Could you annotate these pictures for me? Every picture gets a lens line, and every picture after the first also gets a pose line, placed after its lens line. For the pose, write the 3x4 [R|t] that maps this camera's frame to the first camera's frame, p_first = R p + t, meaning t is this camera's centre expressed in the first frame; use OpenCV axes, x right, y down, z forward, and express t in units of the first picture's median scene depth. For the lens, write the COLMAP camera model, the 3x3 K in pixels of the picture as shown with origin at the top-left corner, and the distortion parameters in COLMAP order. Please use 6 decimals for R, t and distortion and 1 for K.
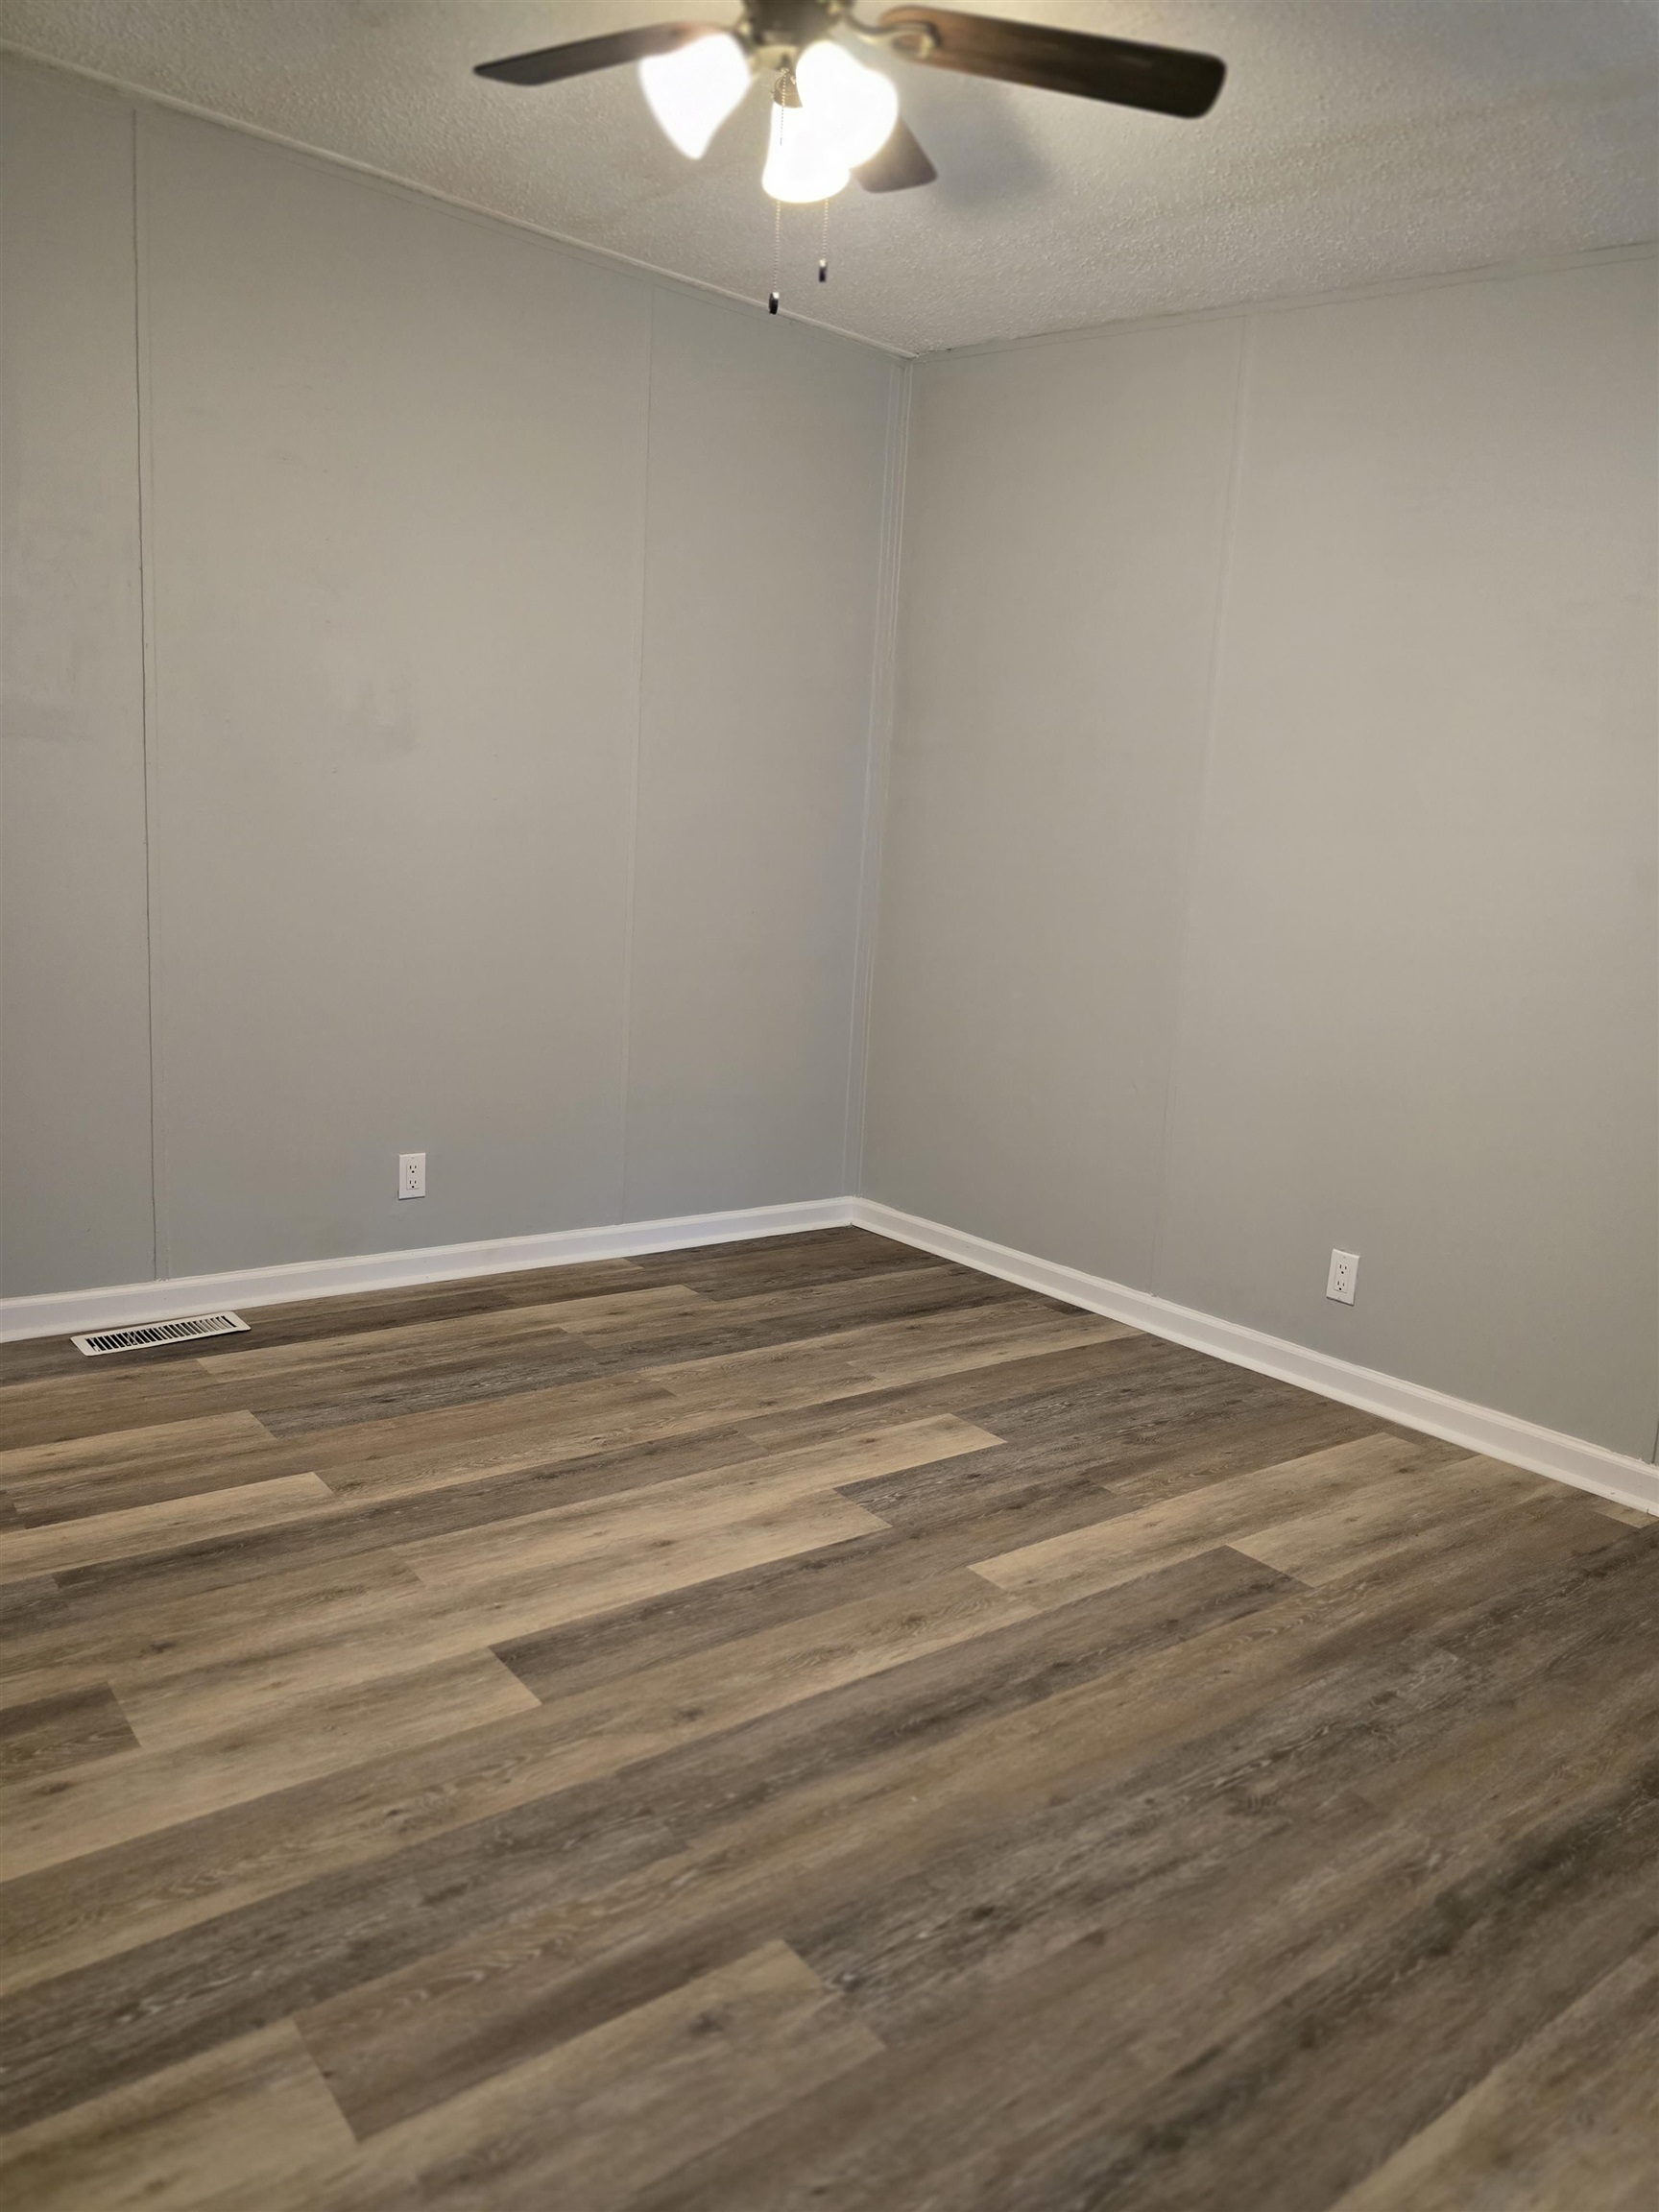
lens RADIAL K [[1491.9, 0, 837.6], [0, 1491.9, 1105.1], [0, 0, 1]] dist [0.066044, -0.049253]
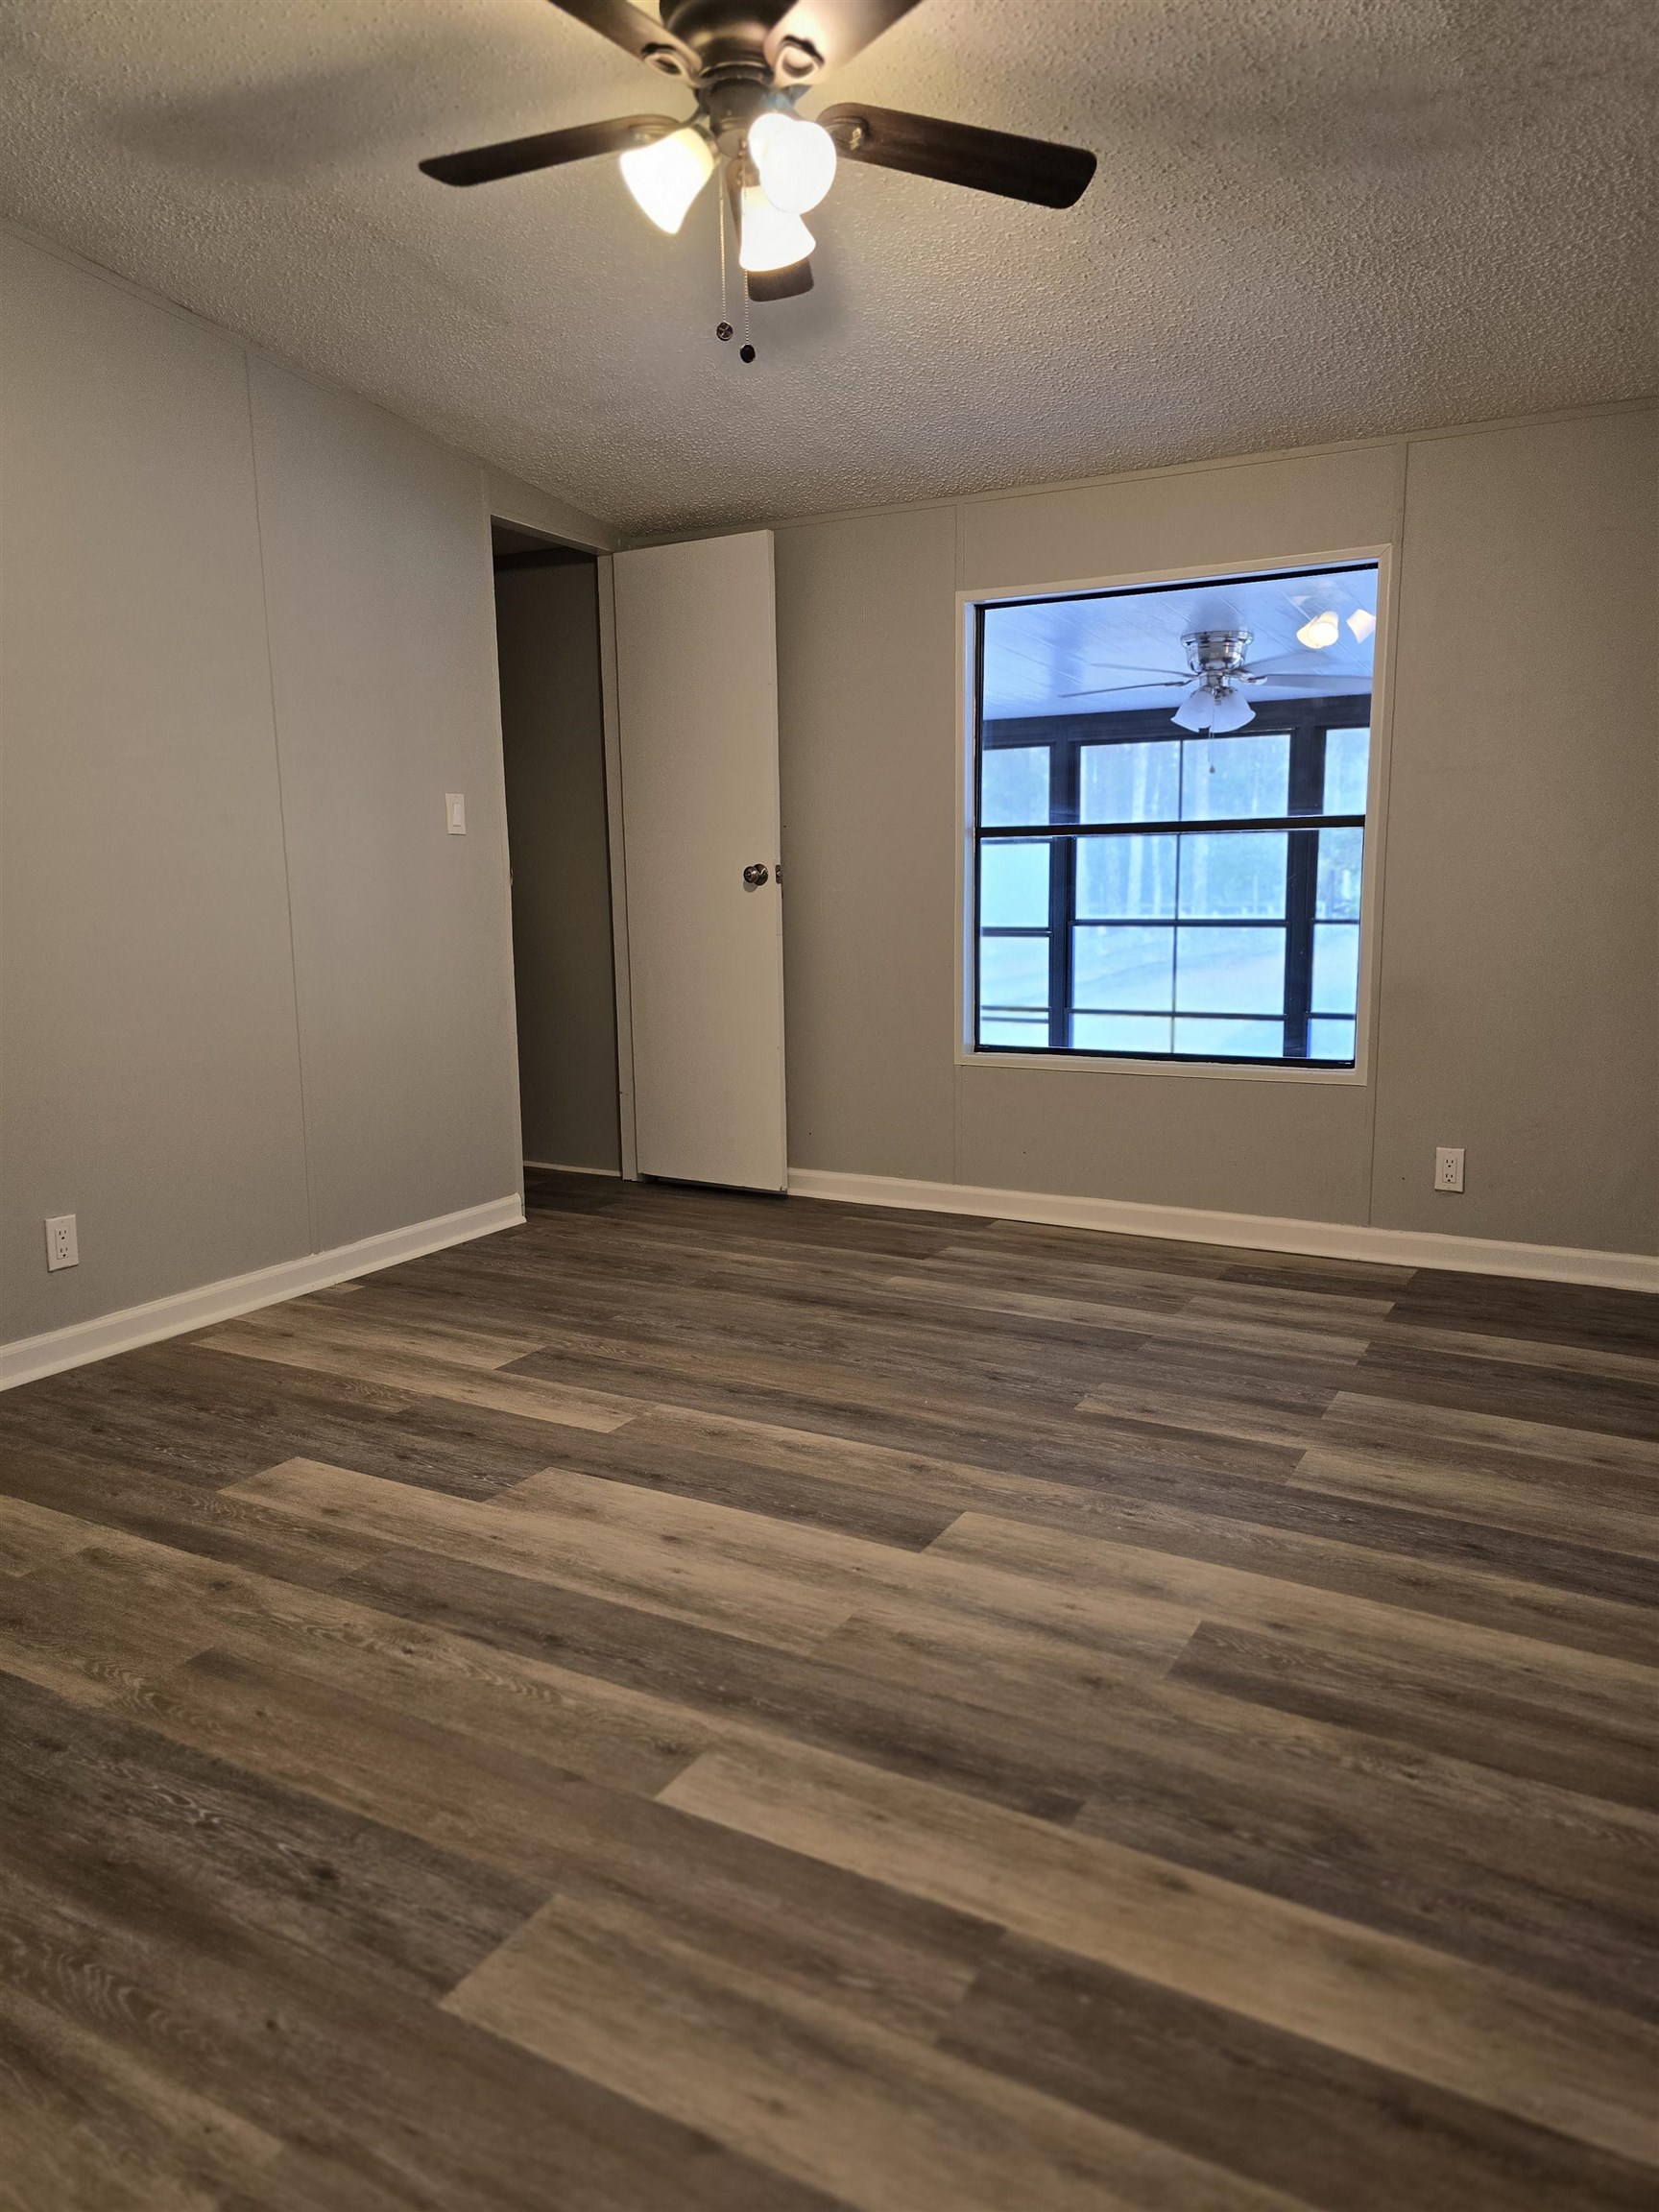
lens RADIAL K [[1491.9, 0, 836.6], [0, 1491.9, 1103.6], [0, 0, 1]] dist [0.066044, -0.049253]
pose [[-0.385123, -0.204424, 0.899940, -0.808714], [0.131953, 0.952941, 0.272932, -0.194836], [-0.913383, 0.223862, -0.340025, 0.956648]]
